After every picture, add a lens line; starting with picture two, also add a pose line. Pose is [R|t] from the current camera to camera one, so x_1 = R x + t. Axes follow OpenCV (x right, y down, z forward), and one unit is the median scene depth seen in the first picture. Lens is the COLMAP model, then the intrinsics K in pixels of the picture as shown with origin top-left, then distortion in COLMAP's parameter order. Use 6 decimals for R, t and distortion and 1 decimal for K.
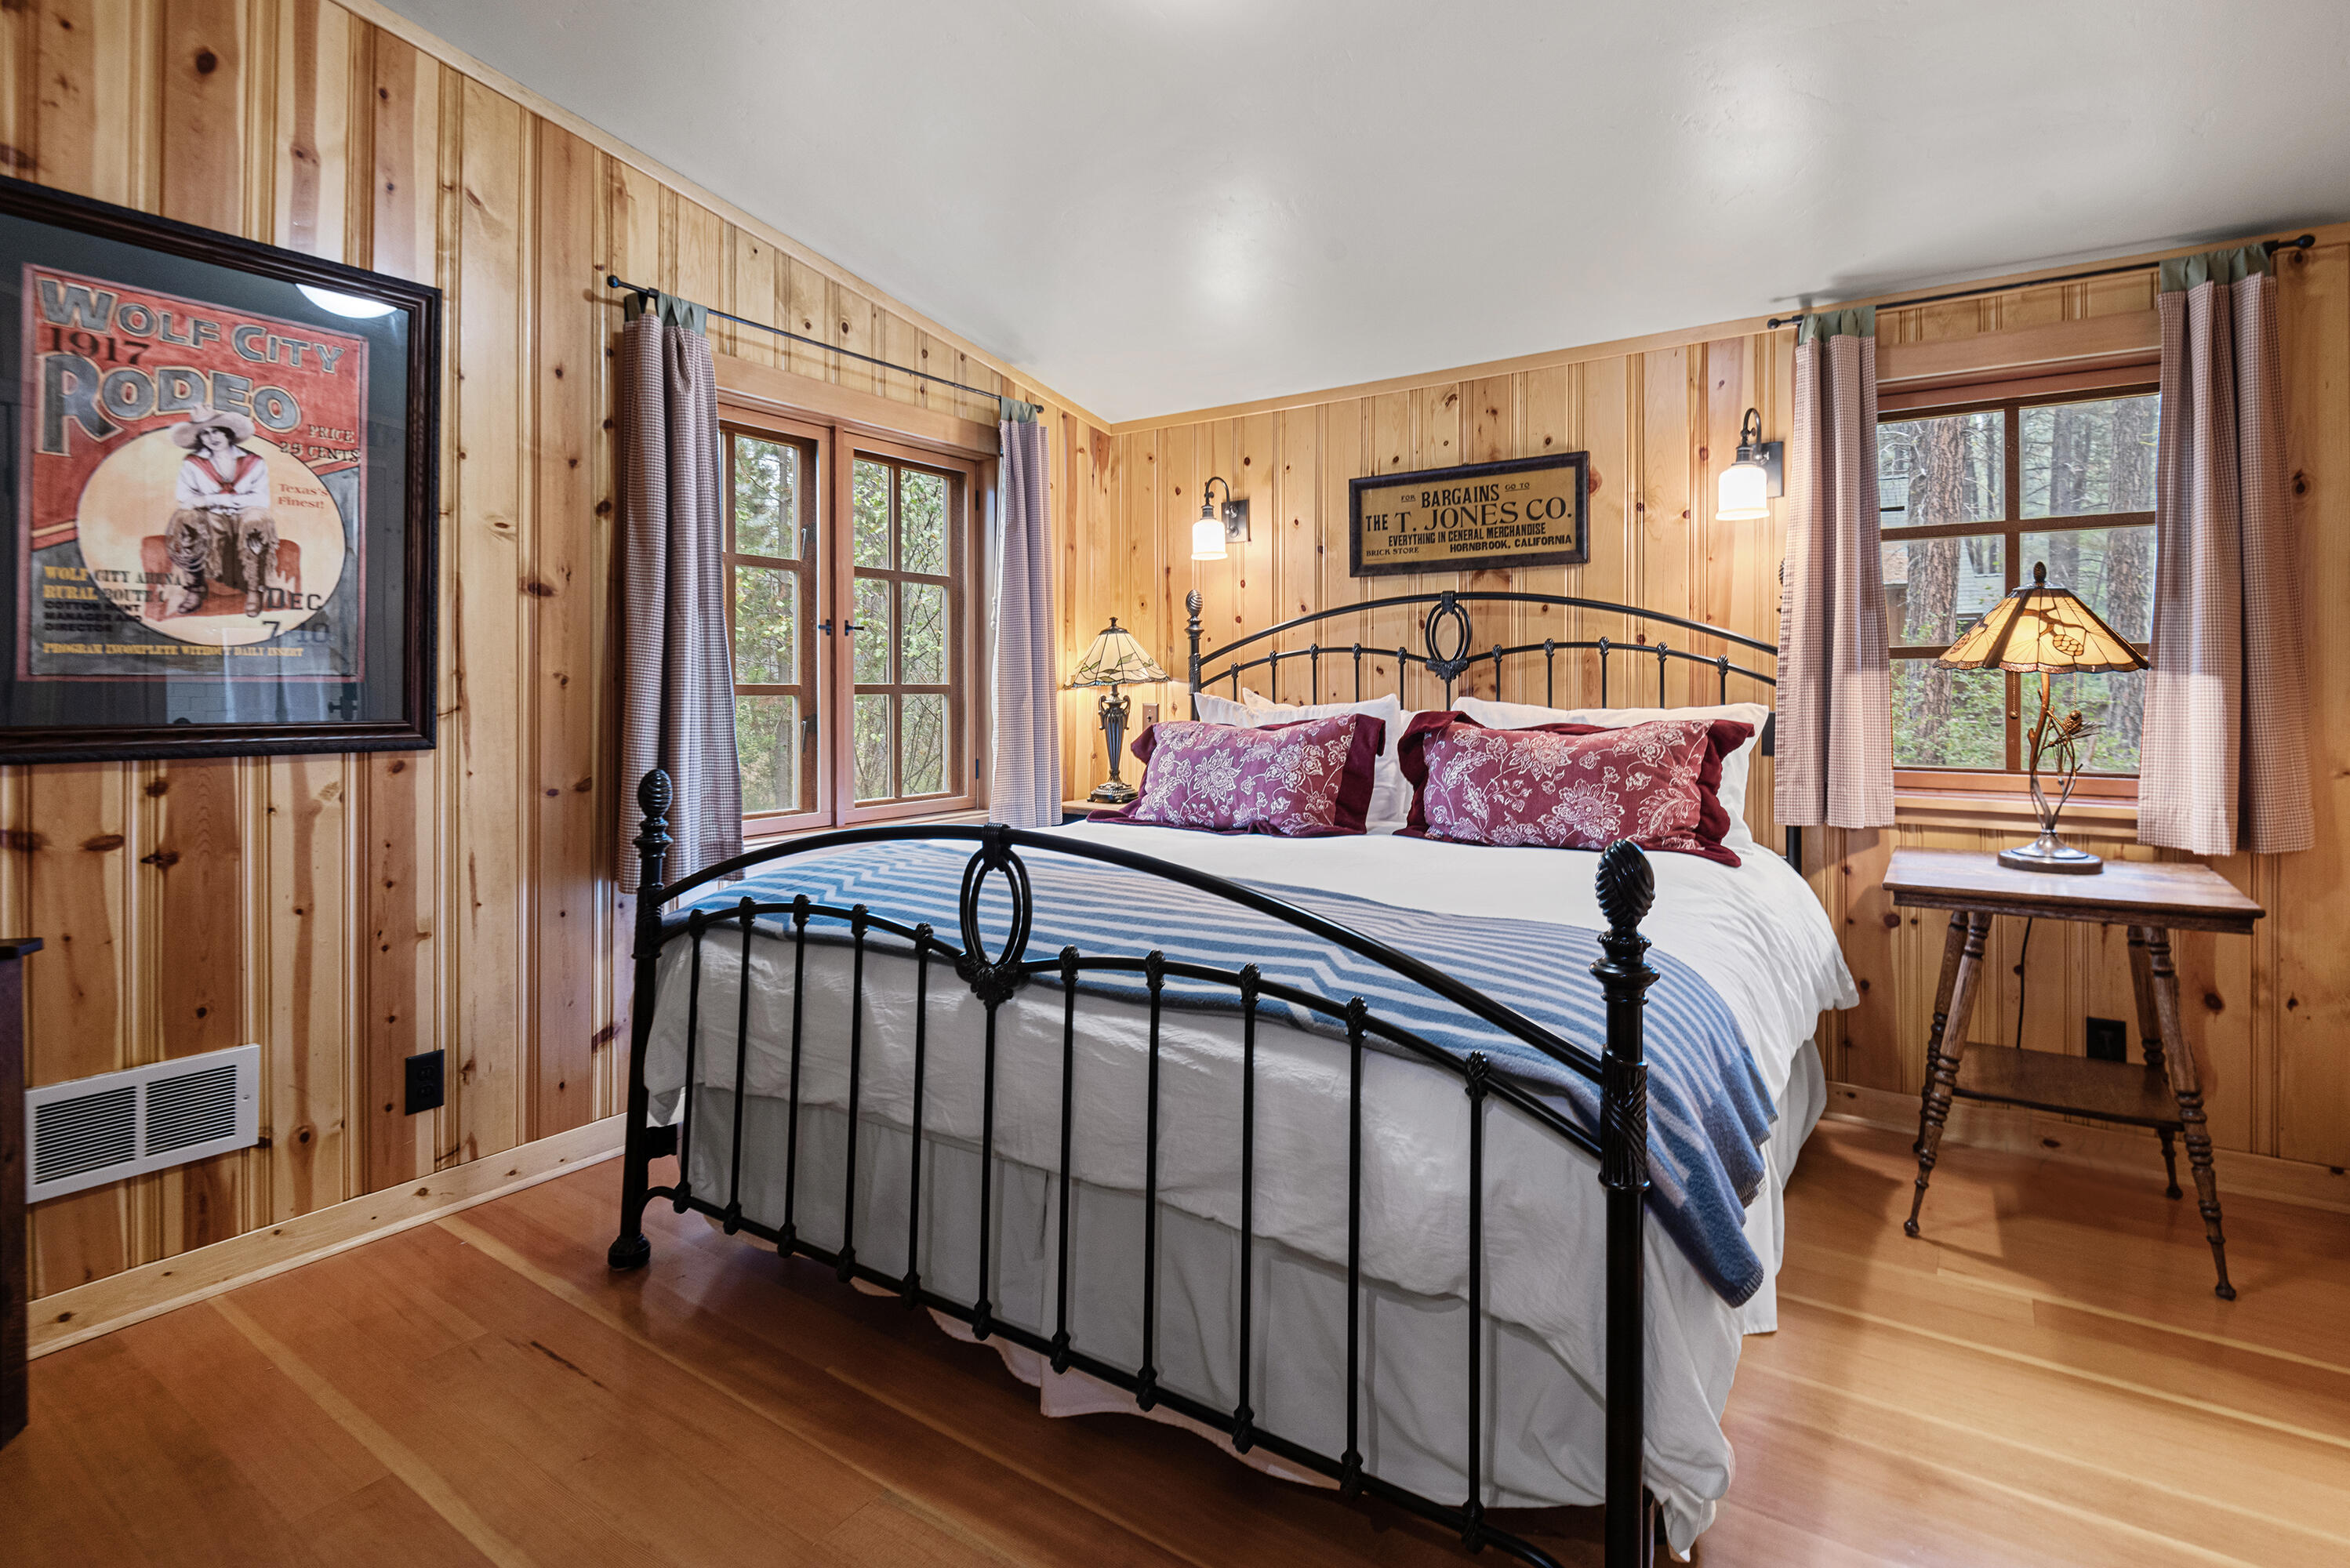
lens RADIAL K [[1142.0, 0, 1175.3], [0, 1142.0, 722.3], [0, 0, 1]] dist [0.023961, -0.020035]
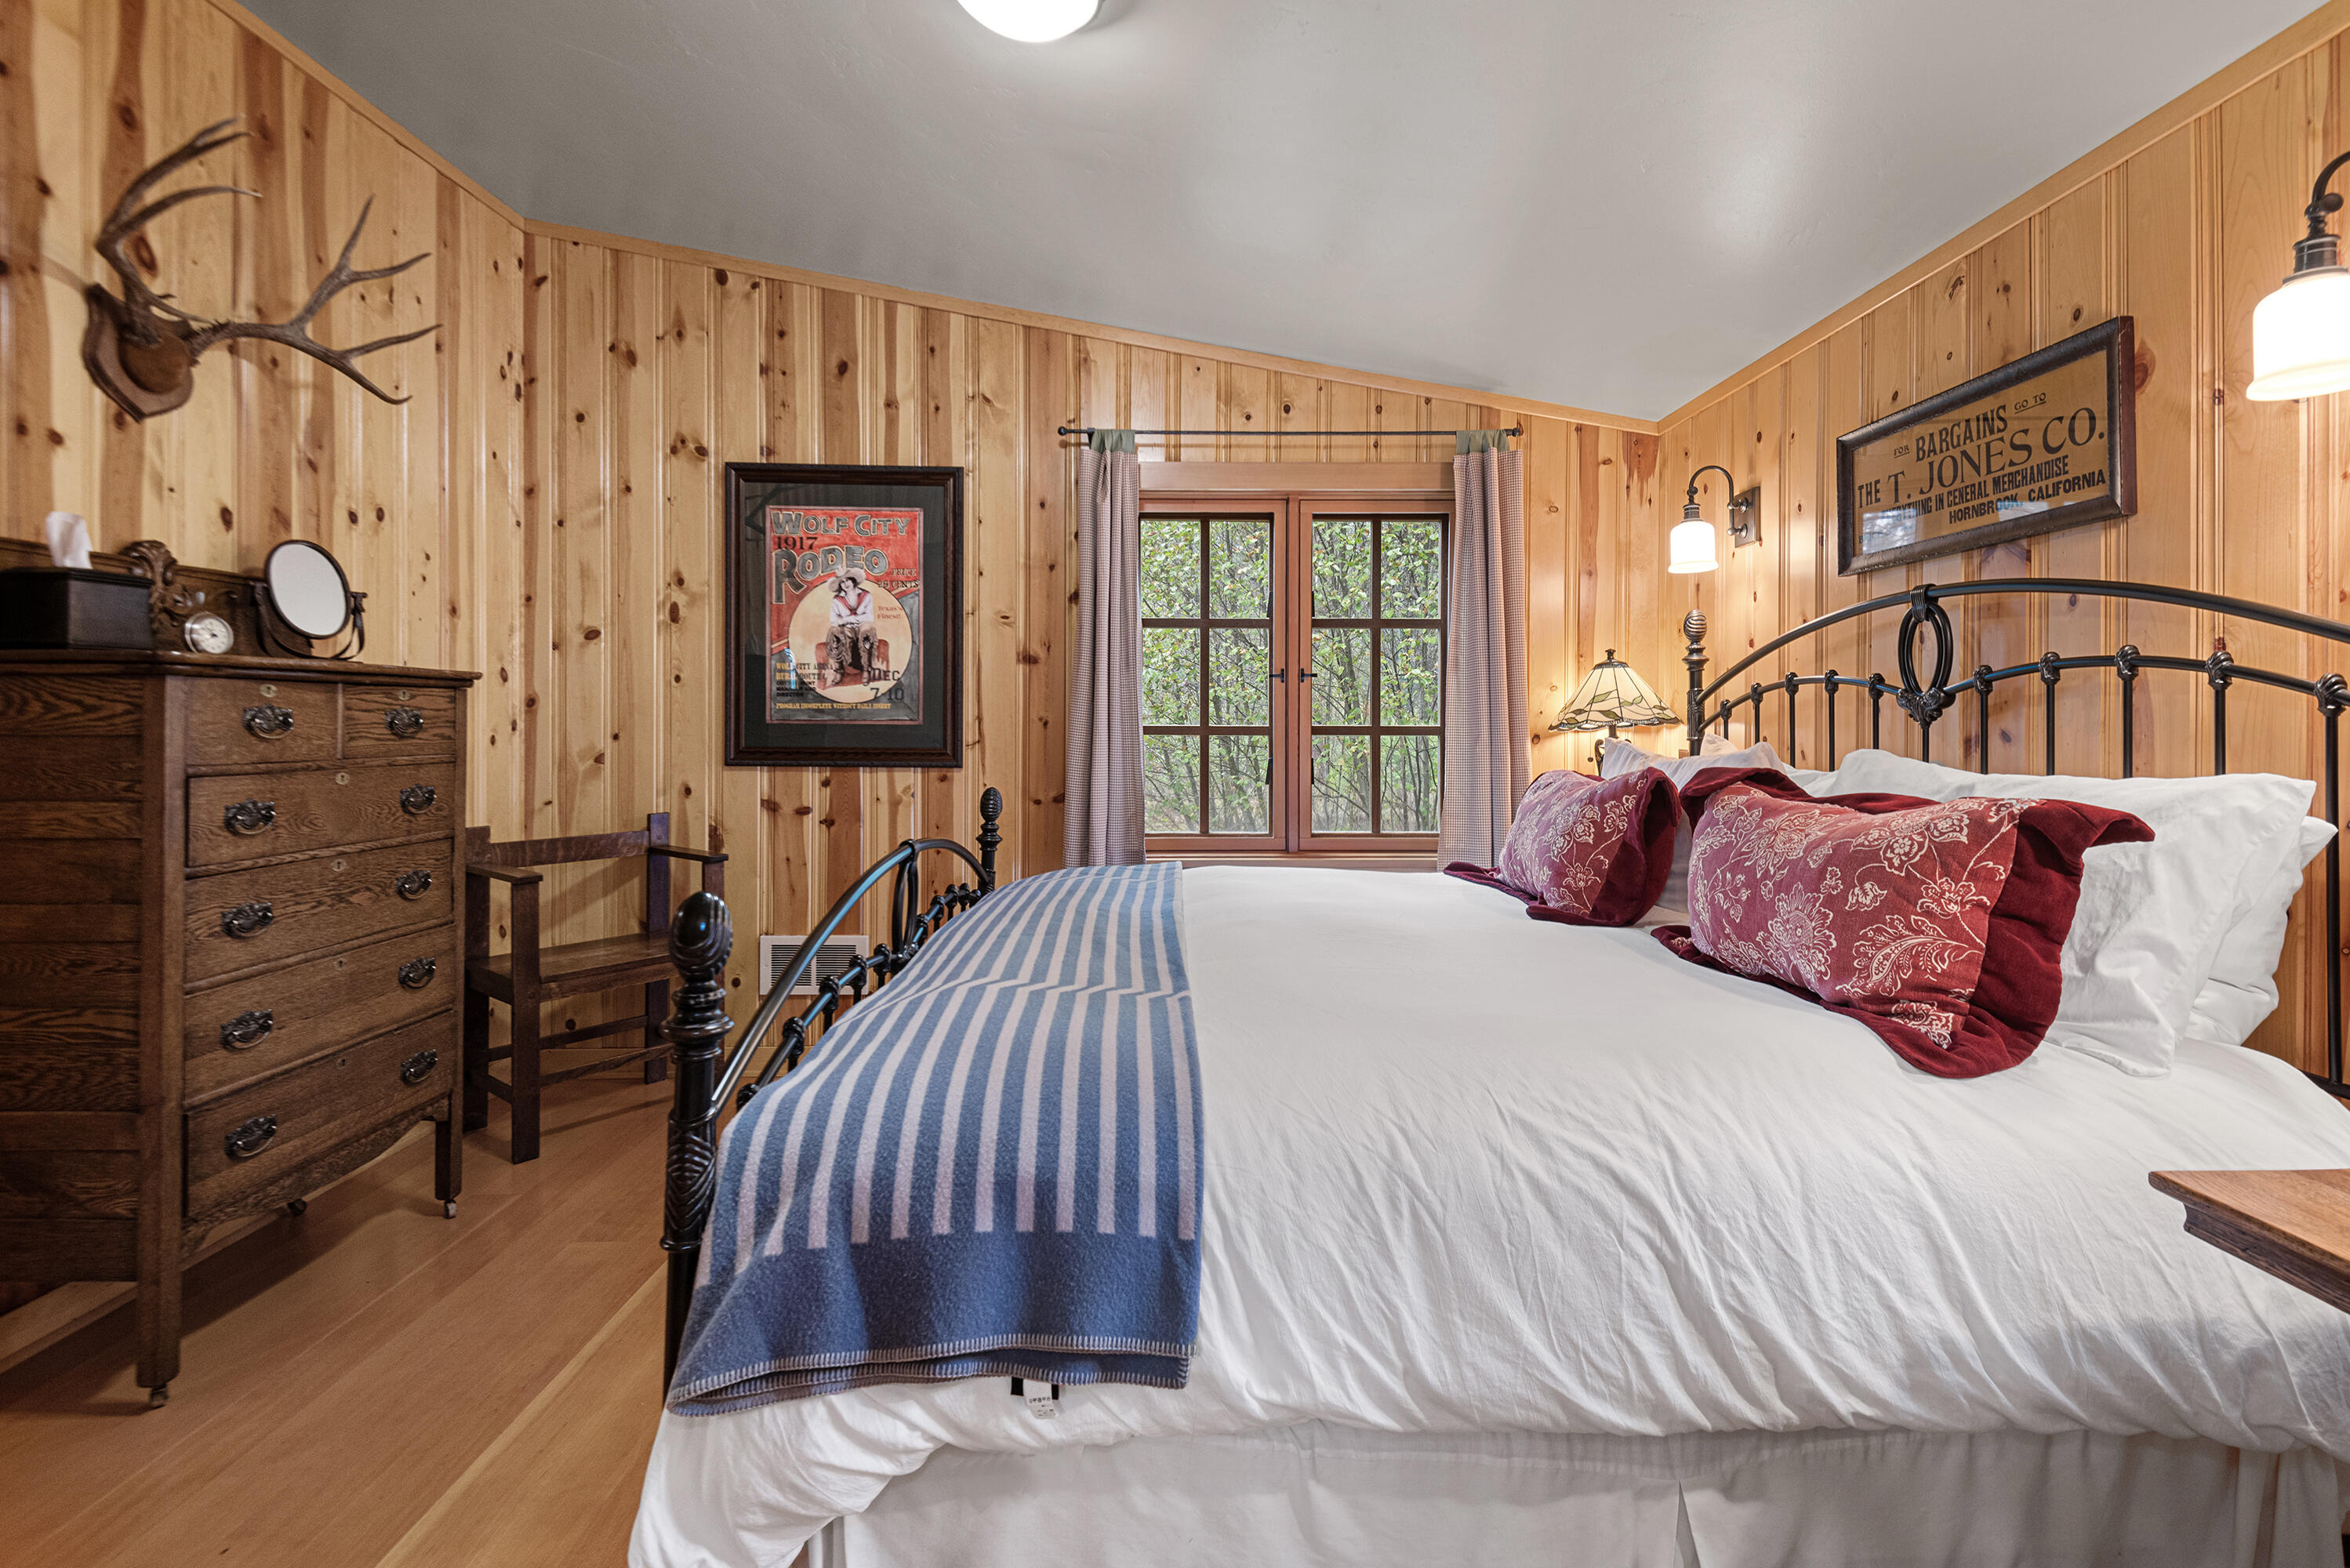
lens RADIAL K [[1084.8, 0, 1175.2], [0, 1084.8, 747.7], [0, 0, 1]] dist [0.096143, -0.066208]
pose [[0.572942, 0.021245, -0.819321, 0.659827], [-0.028293, 0.999581, 0.006134, -0.018688], [0.819108, 0.019666, 0.573303, 0.369391]]
